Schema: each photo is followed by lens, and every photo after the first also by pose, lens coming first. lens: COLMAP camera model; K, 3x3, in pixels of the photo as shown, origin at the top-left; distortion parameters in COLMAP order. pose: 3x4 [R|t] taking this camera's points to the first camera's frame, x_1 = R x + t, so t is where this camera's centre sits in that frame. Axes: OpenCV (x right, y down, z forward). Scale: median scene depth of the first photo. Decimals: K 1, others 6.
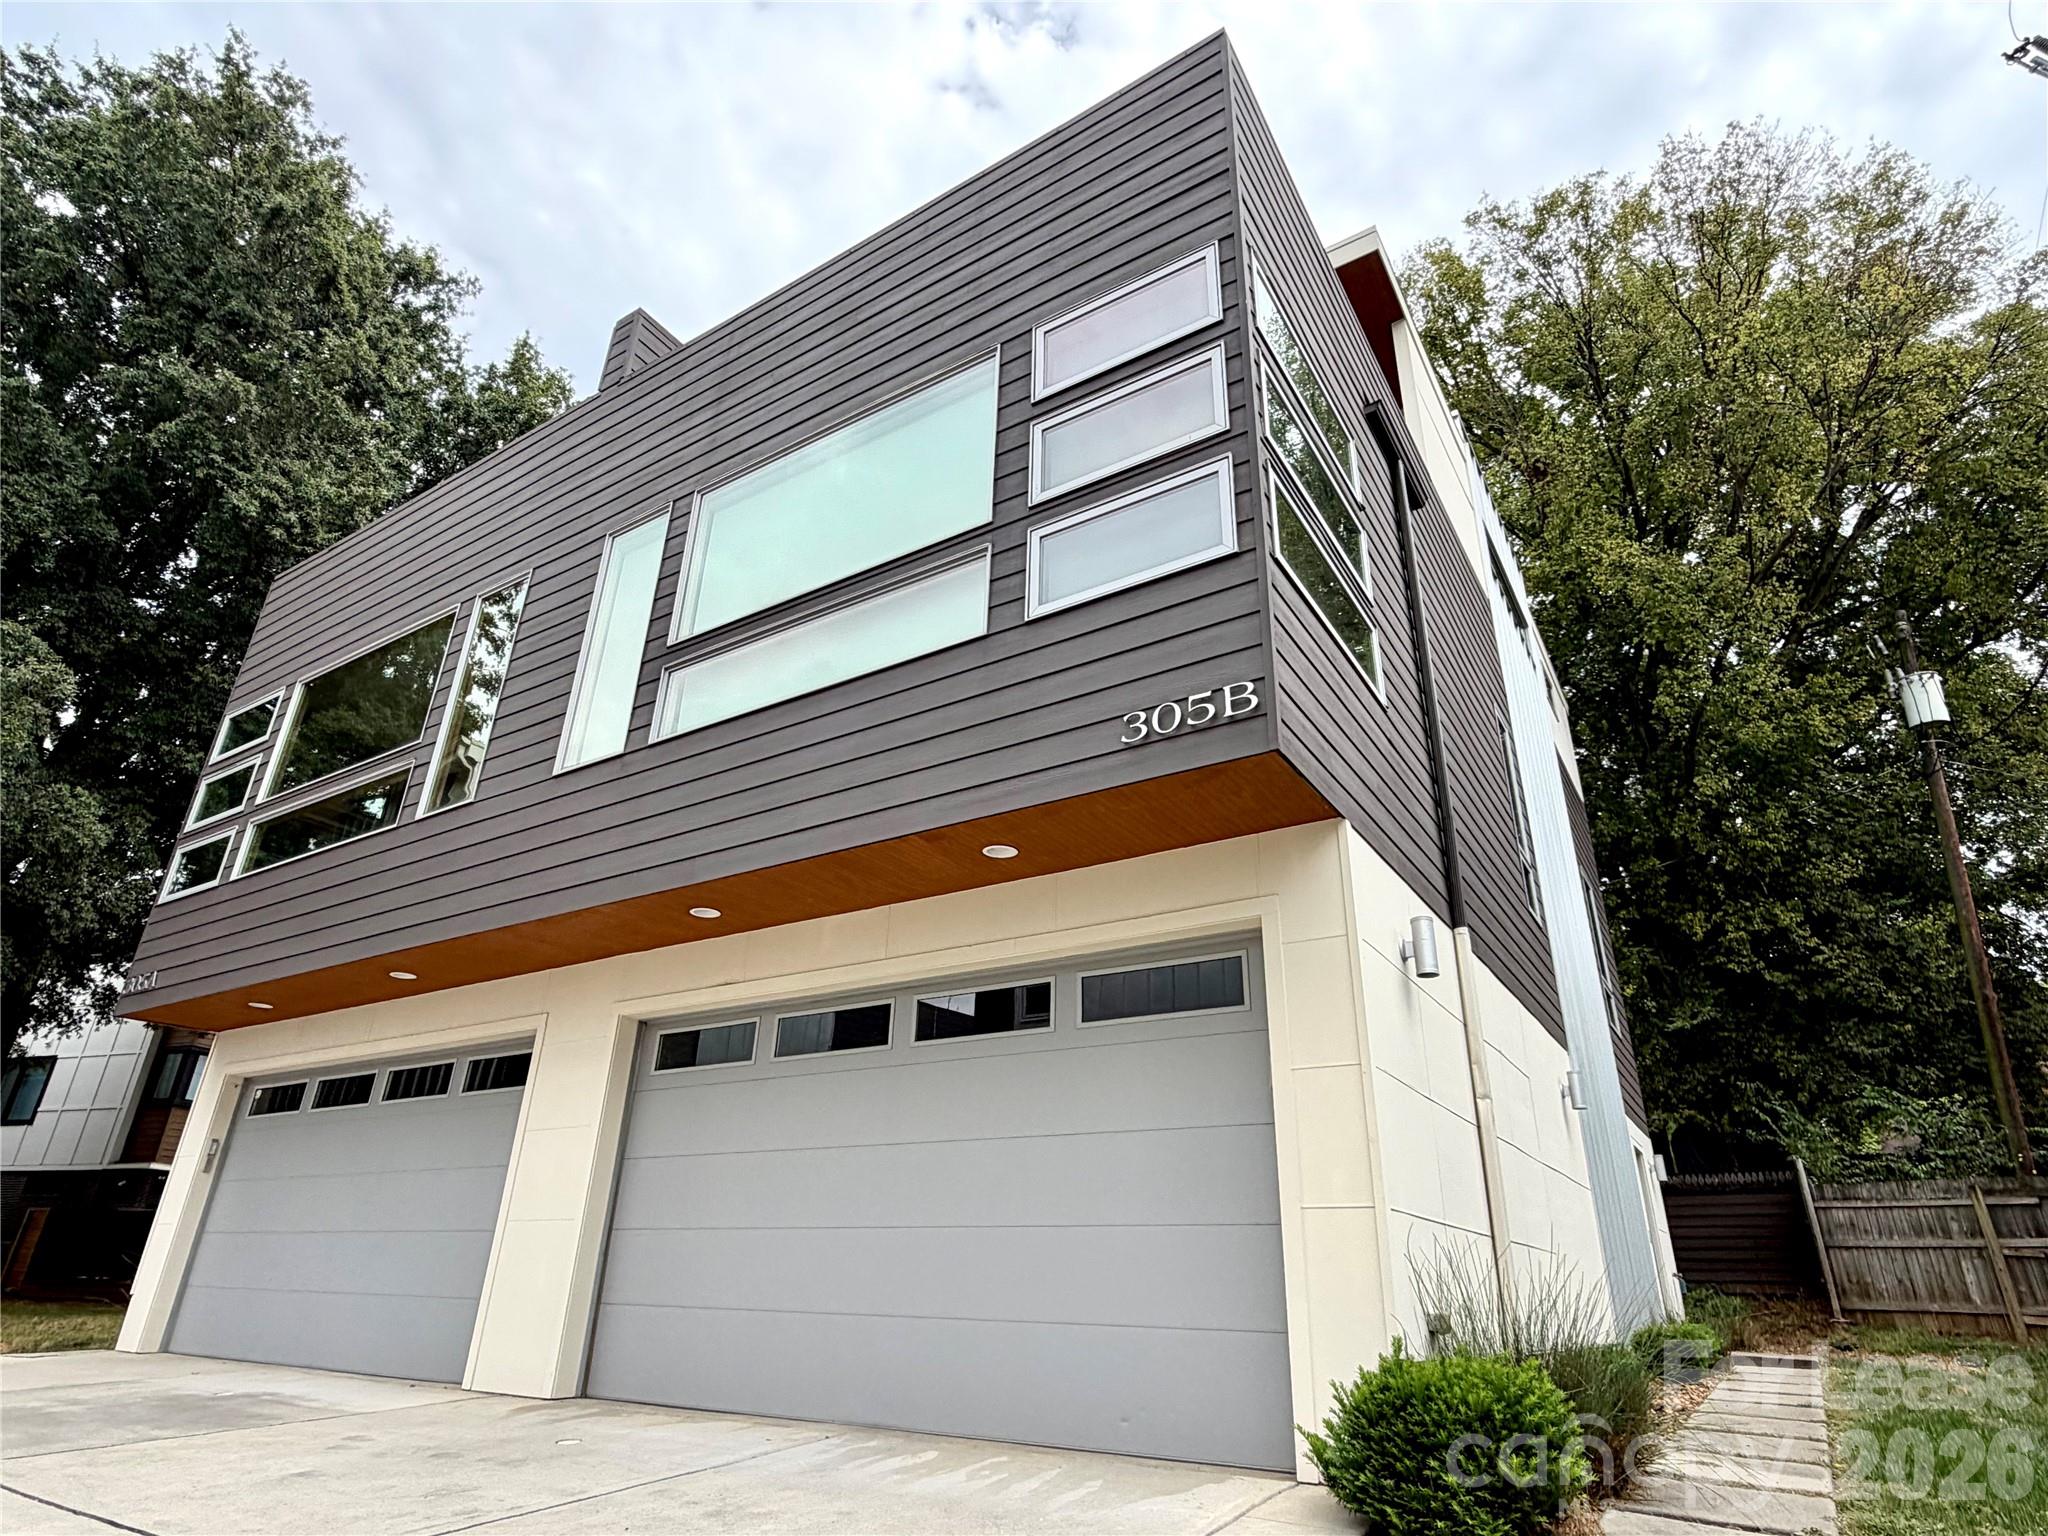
lens RADIAL K [[1127.6, 0, 1024.0], [0, 1127.6, 768.0], [0, 0, 1]] dist [0.025583, 0.000305]
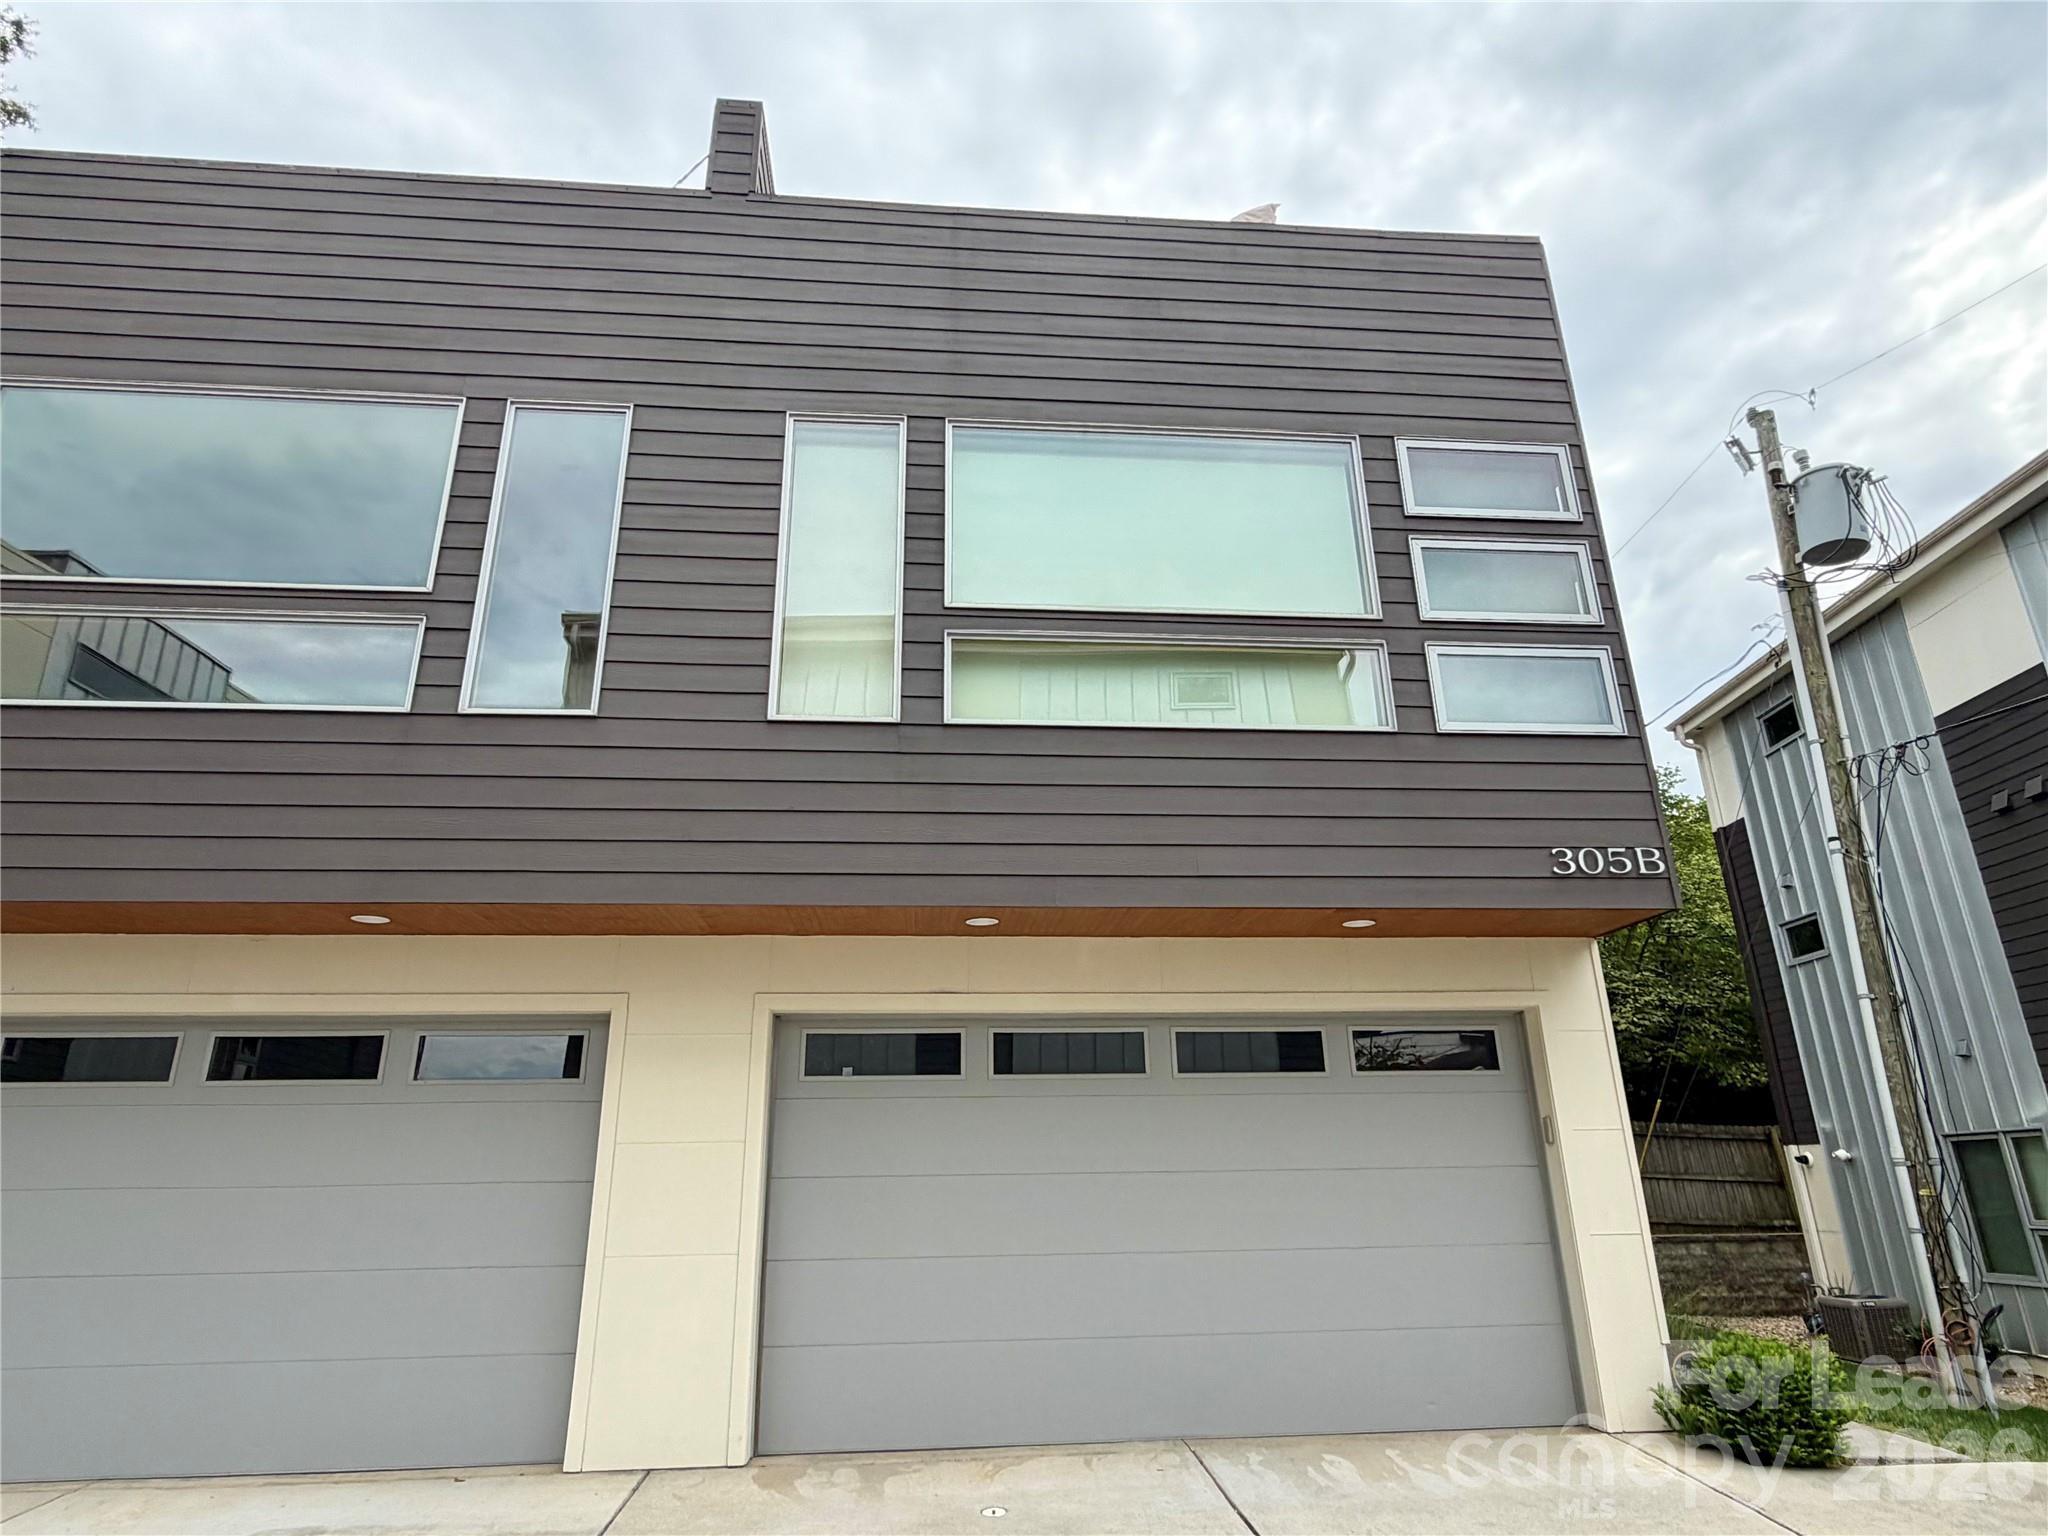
lens RADIAL K [[1127.6, 0, 1024.0], [0, 1127.6, 768.0], [0, 0, 1]] dist [0.025583, 0.000305]
pose [[0.787435, 0.170950, 0.592218, -0.918965], [-0.228294, 0.973330, 0.022586, -0.024229], [-0.572563, -0.152985, 0.805461, 0.297254]]
